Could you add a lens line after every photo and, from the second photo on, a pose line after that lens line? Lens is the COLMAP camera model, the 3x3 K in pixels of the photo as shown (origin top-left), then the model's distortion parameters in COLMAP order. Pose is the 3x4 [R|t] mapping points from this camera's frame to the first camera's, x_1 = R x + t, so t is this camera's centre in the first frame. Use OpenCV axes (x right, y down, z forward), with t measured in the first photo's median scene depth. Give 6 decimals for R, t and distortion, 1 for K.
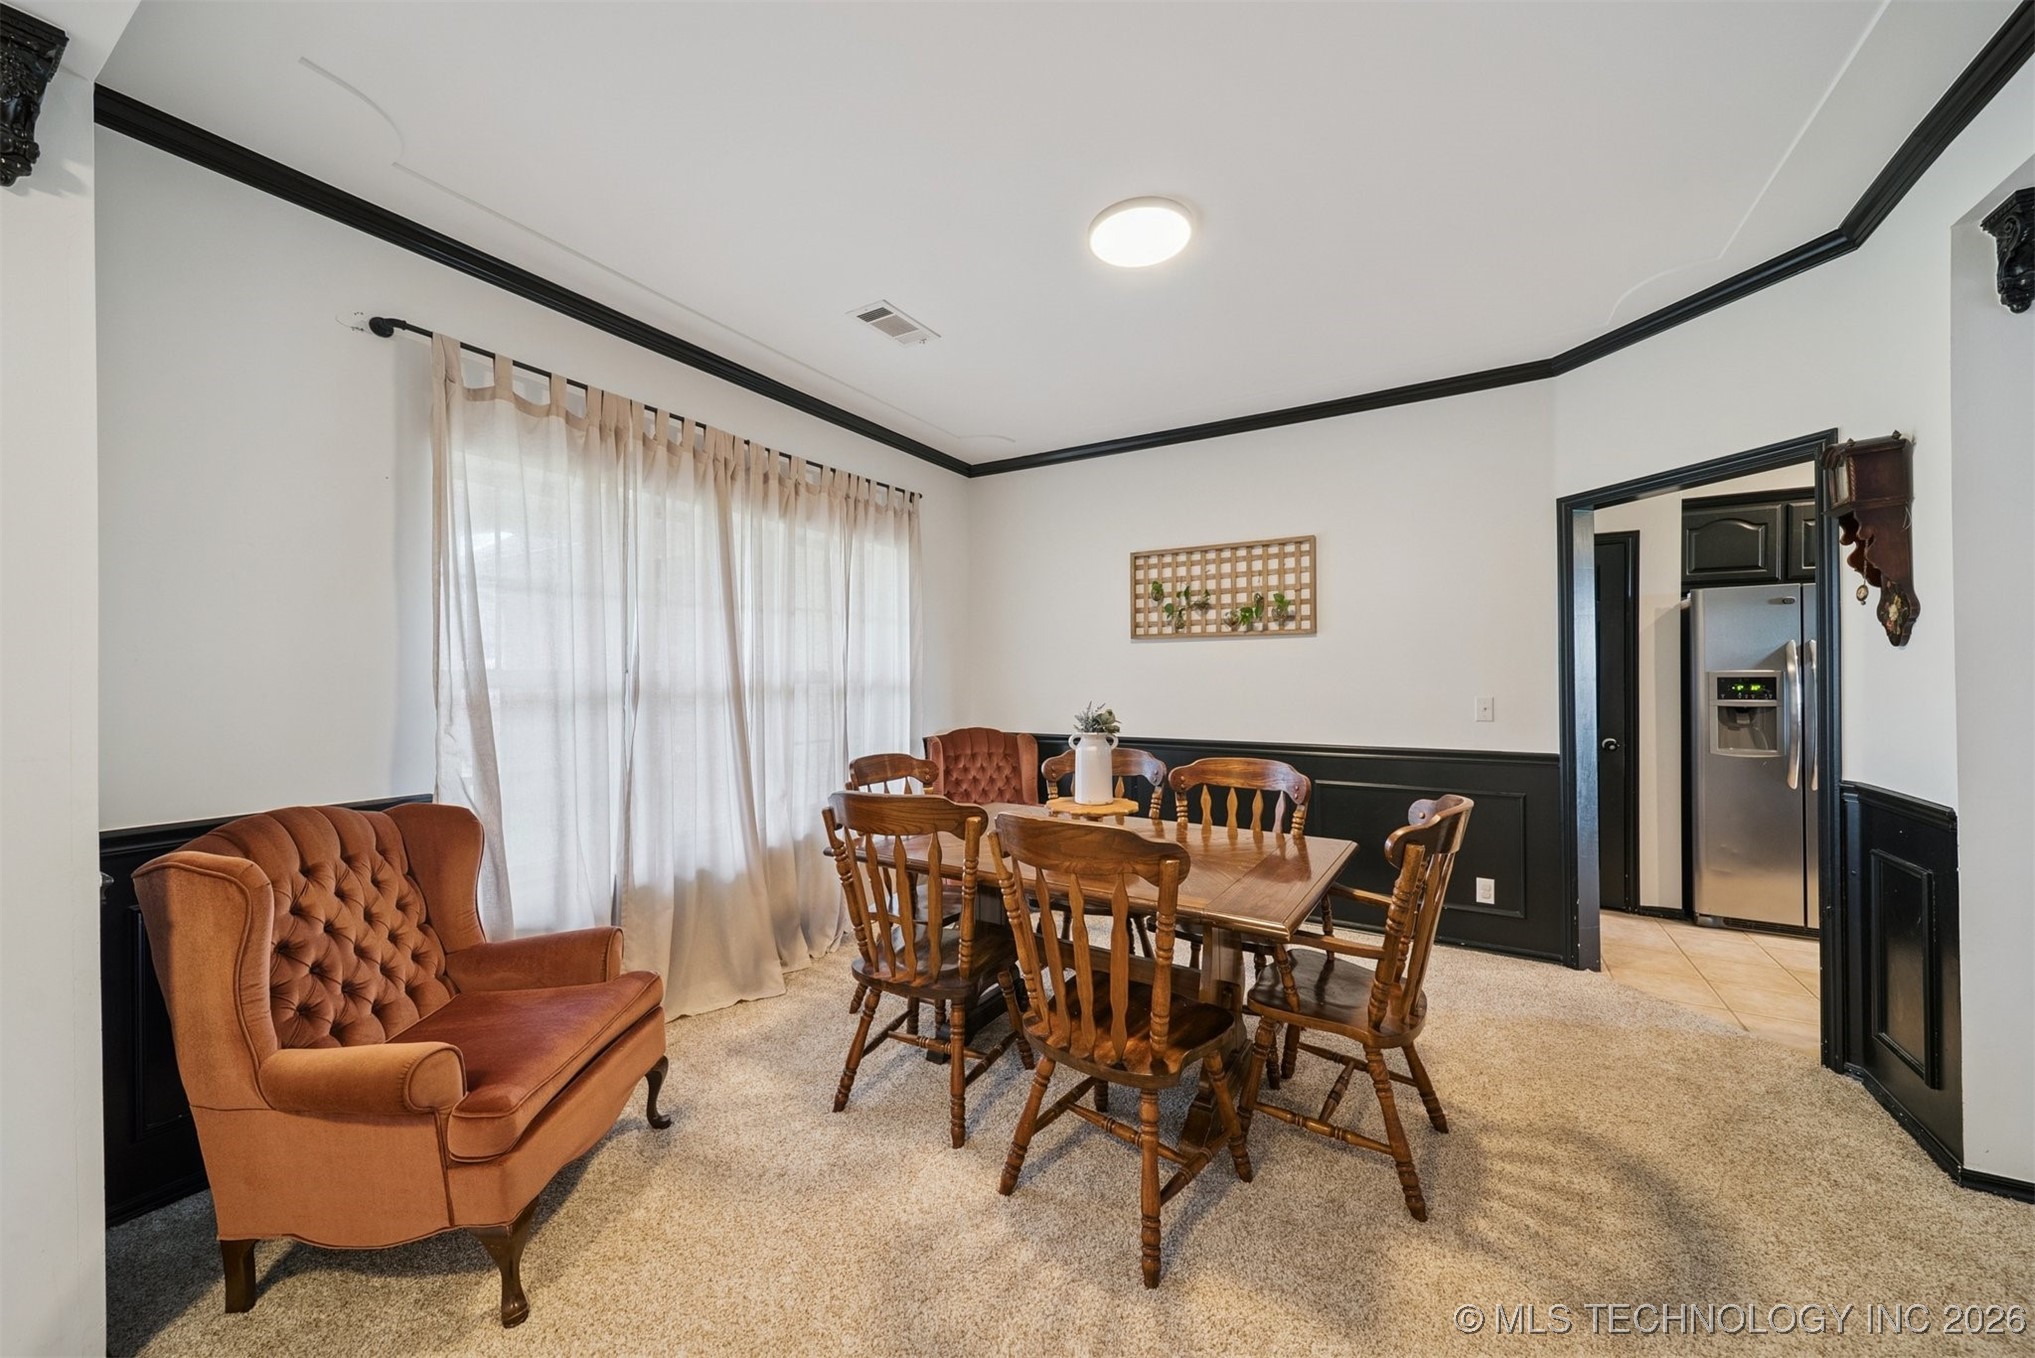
lens RADIAL K [[744.0, 0, 1015.0], [0, 744.0, 677.9], [0, 0, 1]] dist [0.011180, -0.002091]
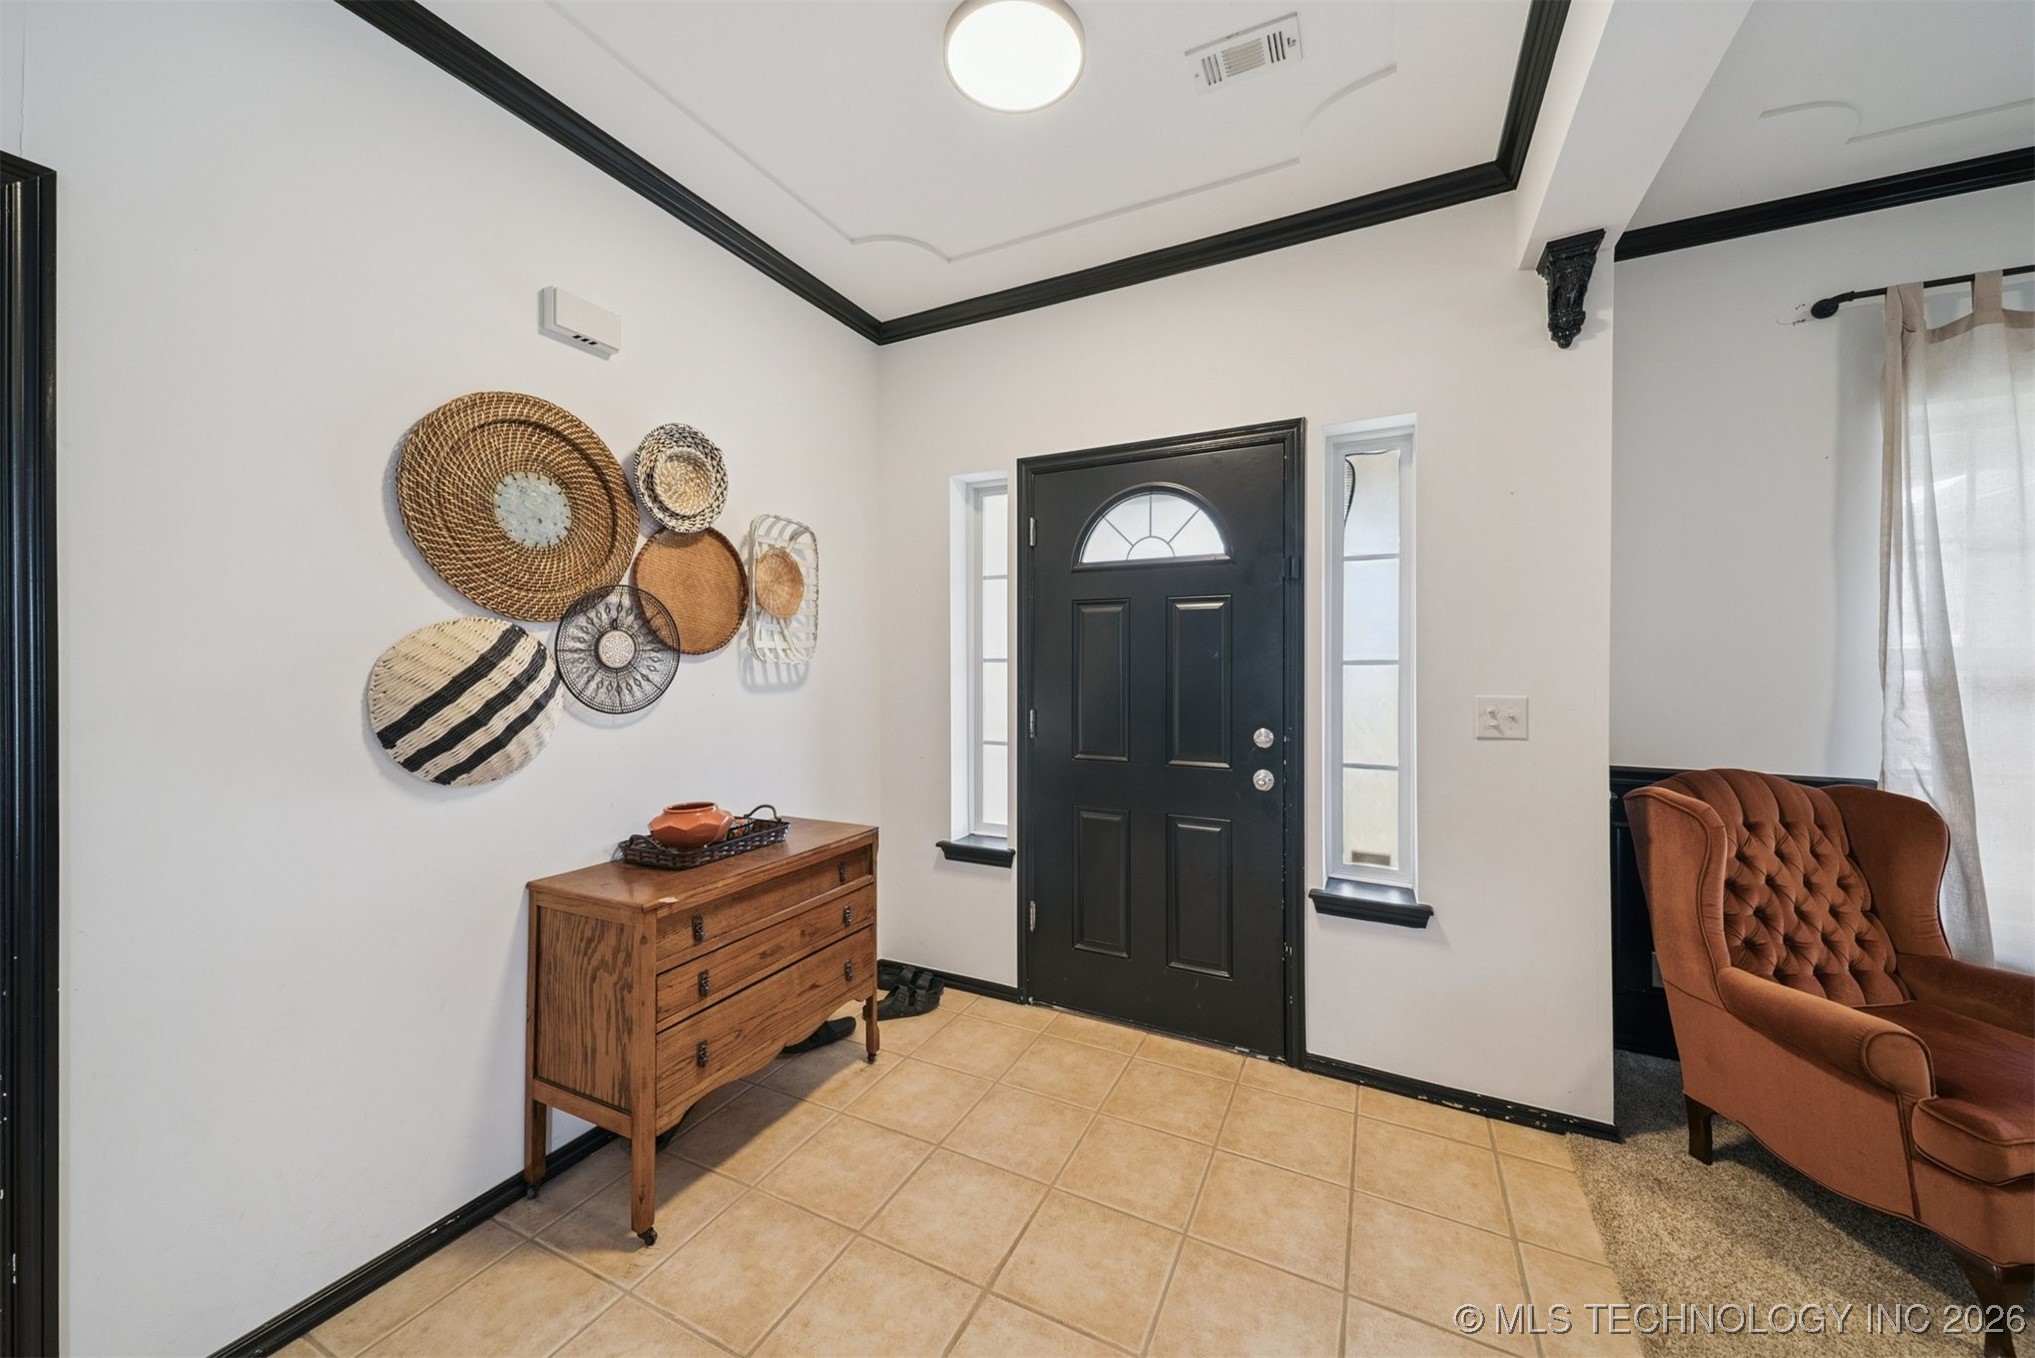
lens RADIAL K [[744.0, 0, 1010.5], [0, 744.0, 661.5], [0, 0, 1]] dist [0.011180, -0.002091]
pose [[0.071587, 0.009855, -0.997386, 0.111484], [-0.001046, 0.999951, 0.009805, -0.003123], [0.997434, 0.000342, 0.071594, -0.200662]]
